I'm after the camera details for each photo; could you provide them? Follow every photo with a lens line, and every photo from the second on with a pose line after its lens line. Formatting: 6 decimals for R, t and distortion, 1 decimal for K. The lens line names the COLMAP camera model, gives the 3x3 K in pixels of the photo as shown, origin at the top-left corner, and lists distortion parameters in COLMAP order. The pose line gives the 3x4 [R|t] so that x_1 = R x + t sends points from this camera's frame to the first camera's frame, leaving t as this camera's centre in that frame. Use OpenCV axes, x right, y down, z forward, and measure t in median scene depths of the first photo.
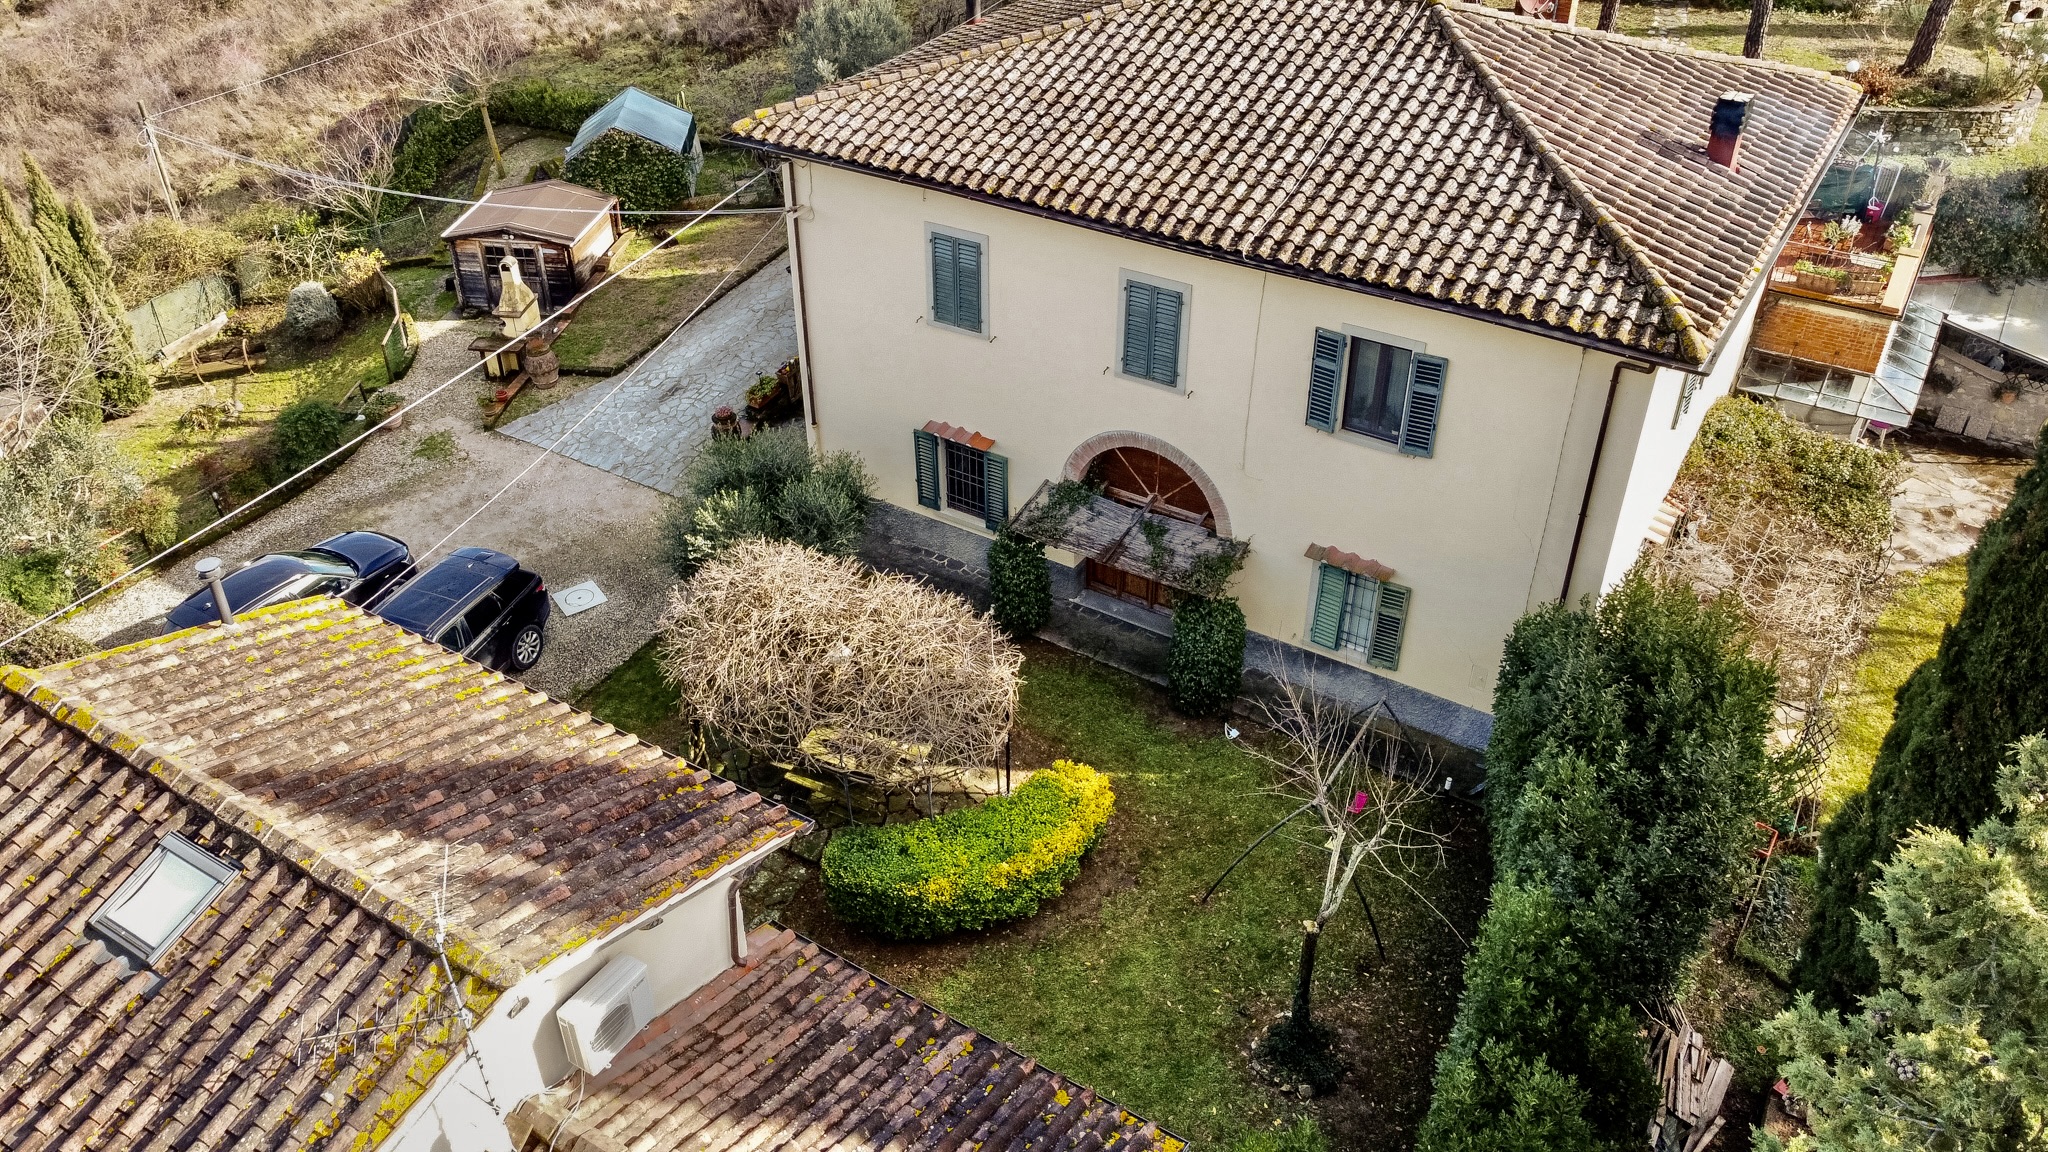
lens RADIAL K [[1541.8, 0, 1024.0], [0, 1541.8, 576.0], [0, 0, 1]] dist [0.000648, -0.005721]
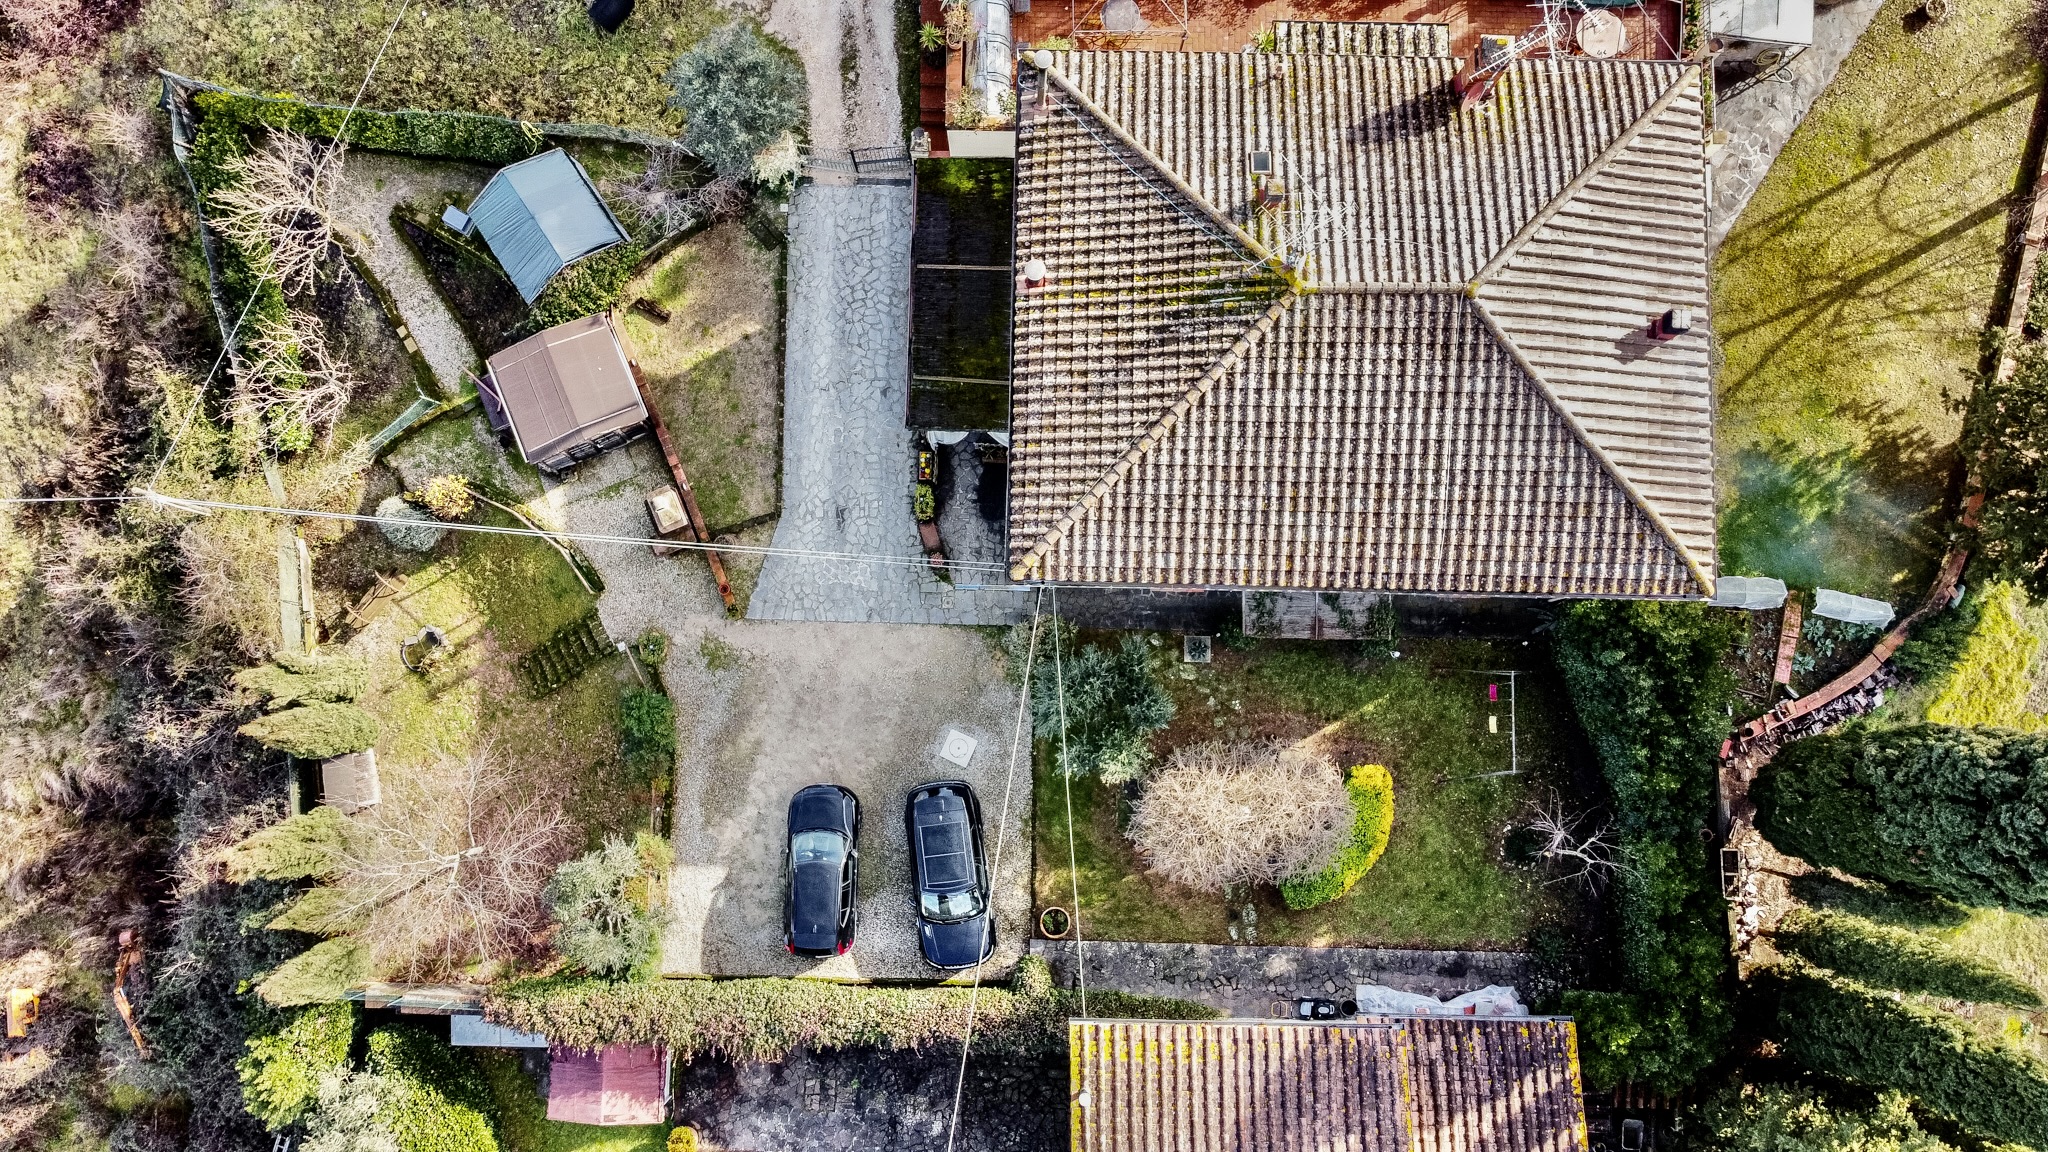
lens RADIAL K [[1538.8, 0, 1023.1], [0, 1538.8, 578.4], [0, 0, 1]] dist [-0.007155, -0.003601]
pose [[0.859458, -0.508513, 0.052407, -0.313680], [0.297995, 0.581658, 0.756884, -1.614989], [-0.415368, -0.634893, 0.651445, 0.157792]]
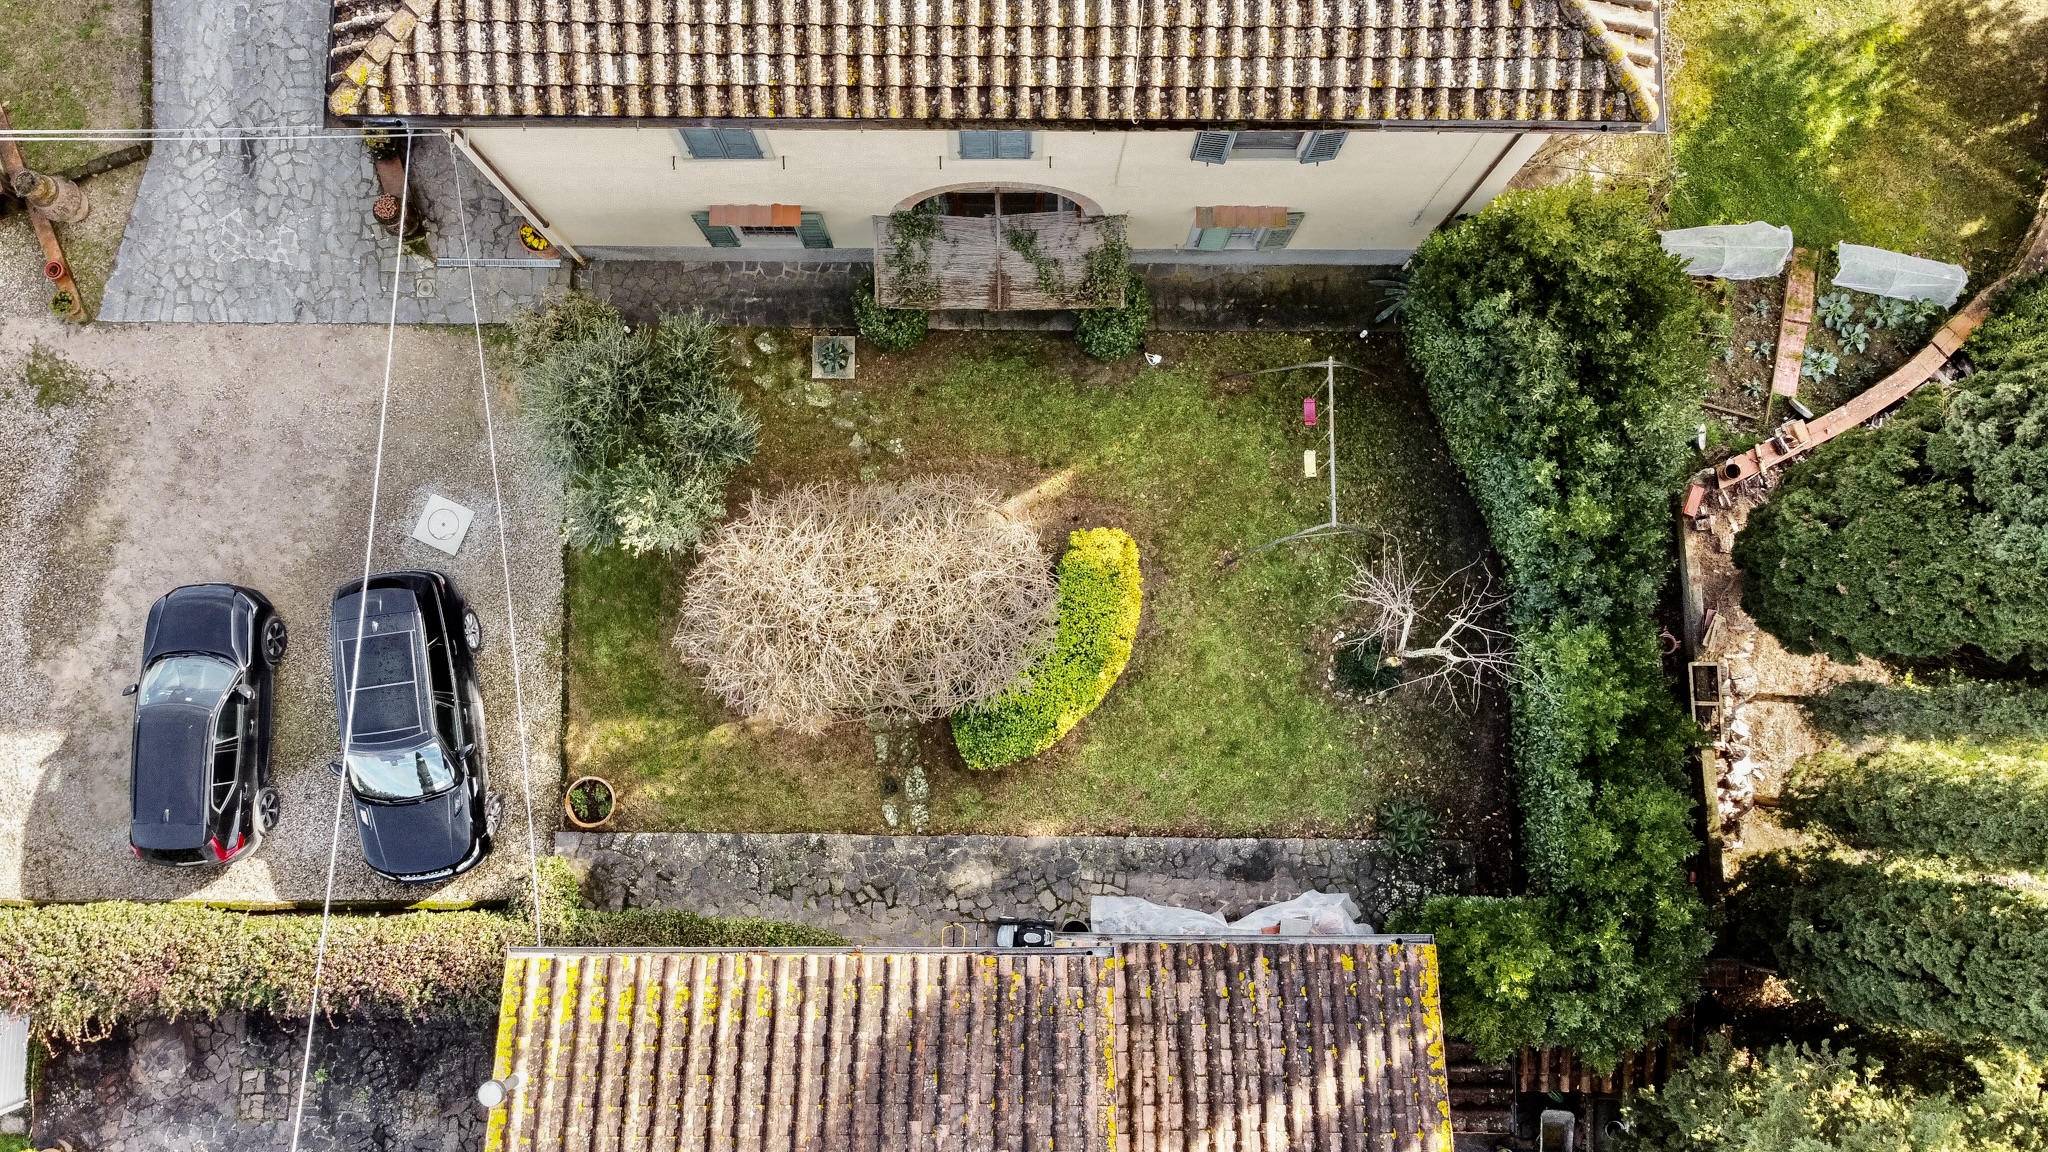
lens RADIAL K [[1541.8, 0, 1024.0], [0, 1541.8, 576.0], [0, 0, 1]] dist [0.000648, -0.005721]
pose [[0.850603, -0.522744, 0.056686, -0.089290], [0.302628, 0.574870, 0.760224, -0.756989], [-0.429990, -0.629494, 0.647183, 0.339145]]
